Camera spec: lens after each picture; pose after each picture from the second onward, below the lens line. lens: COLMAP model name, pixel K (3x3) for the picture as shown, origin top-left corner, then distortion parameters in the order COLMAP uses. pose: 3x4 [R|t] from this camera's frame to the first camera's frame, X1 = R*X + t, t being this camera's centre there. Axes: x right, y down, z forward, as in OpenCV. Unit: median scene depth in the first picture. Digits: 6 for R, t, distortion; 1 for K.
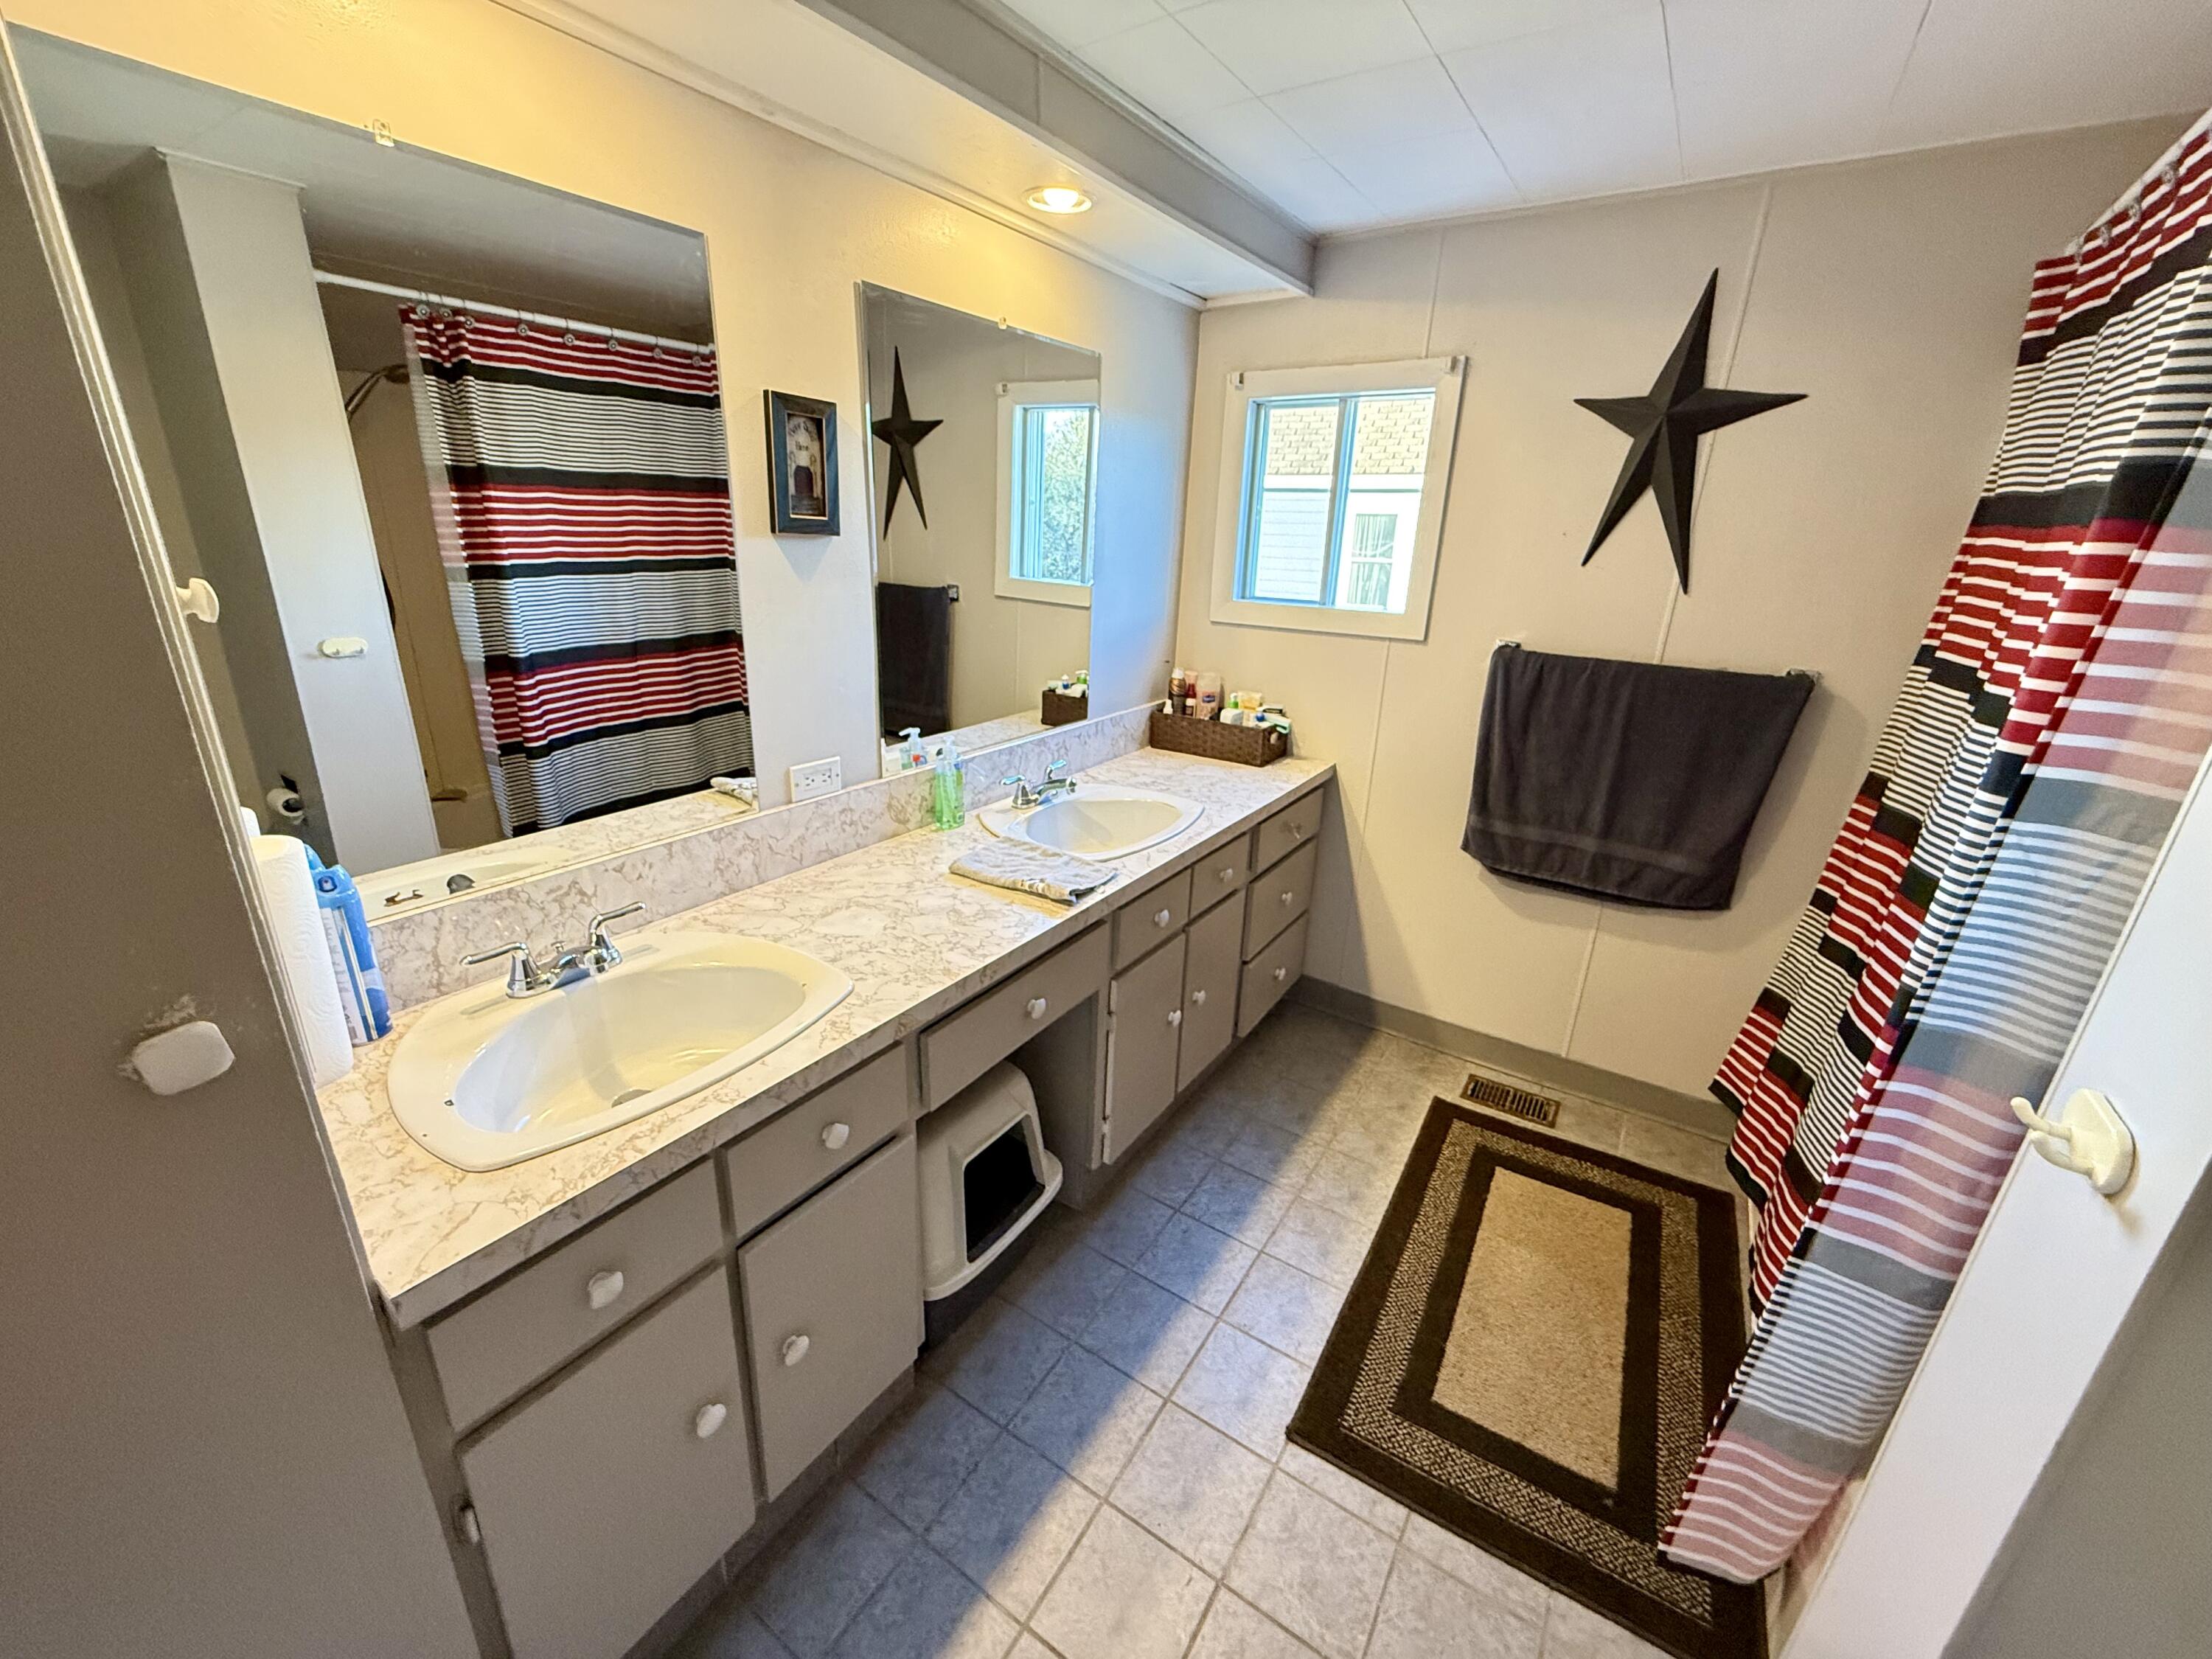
lens RADIAL K [[889.0, 0, 1106.8], [0, 889.0, 829.0], [0, 0, 1]] dist [0.001189, -0.000361]
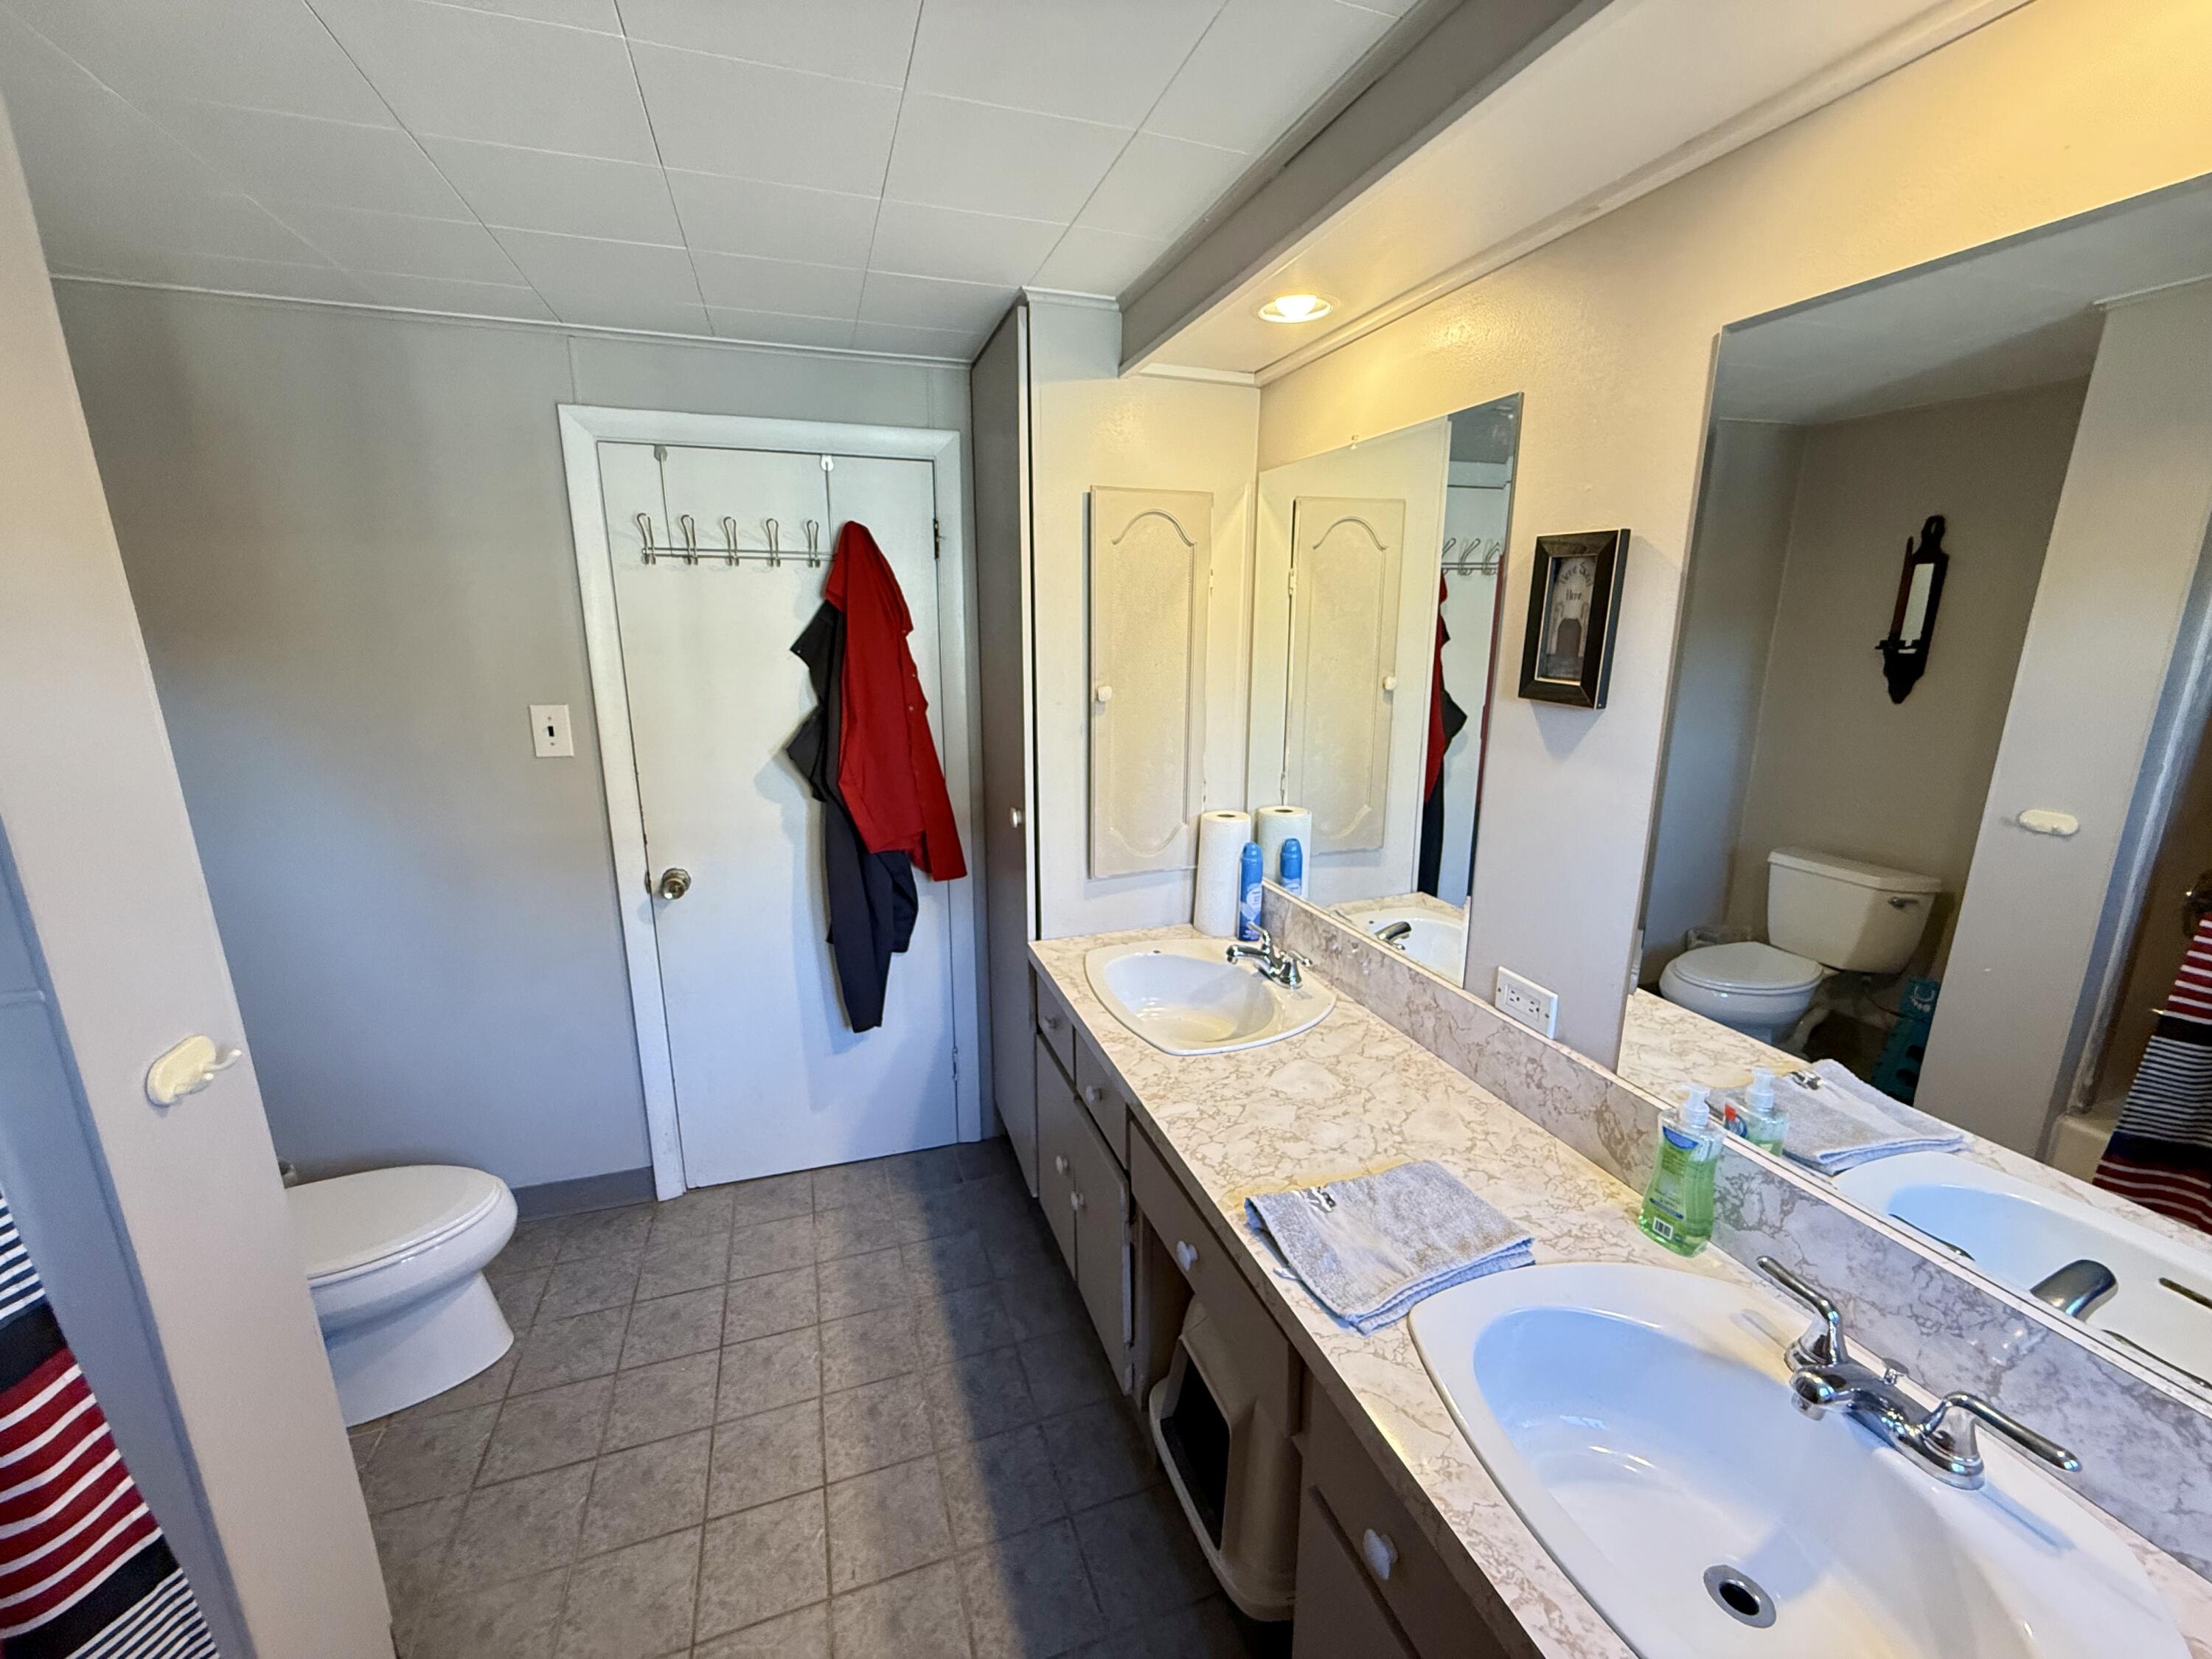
lens RADIAL K [[889.0, 0, 1109.1], [0, 889.0, 834.1], [0, 0, 1]] dist [0.001189, -0.000361]
pose [[-0.604741, 0.149990, -0.782171, 0.536774], [-0.285262, 0.876152, 0.388565, -0.426873], [0.743582, 0.458105, -0.487059, 1.156095]]
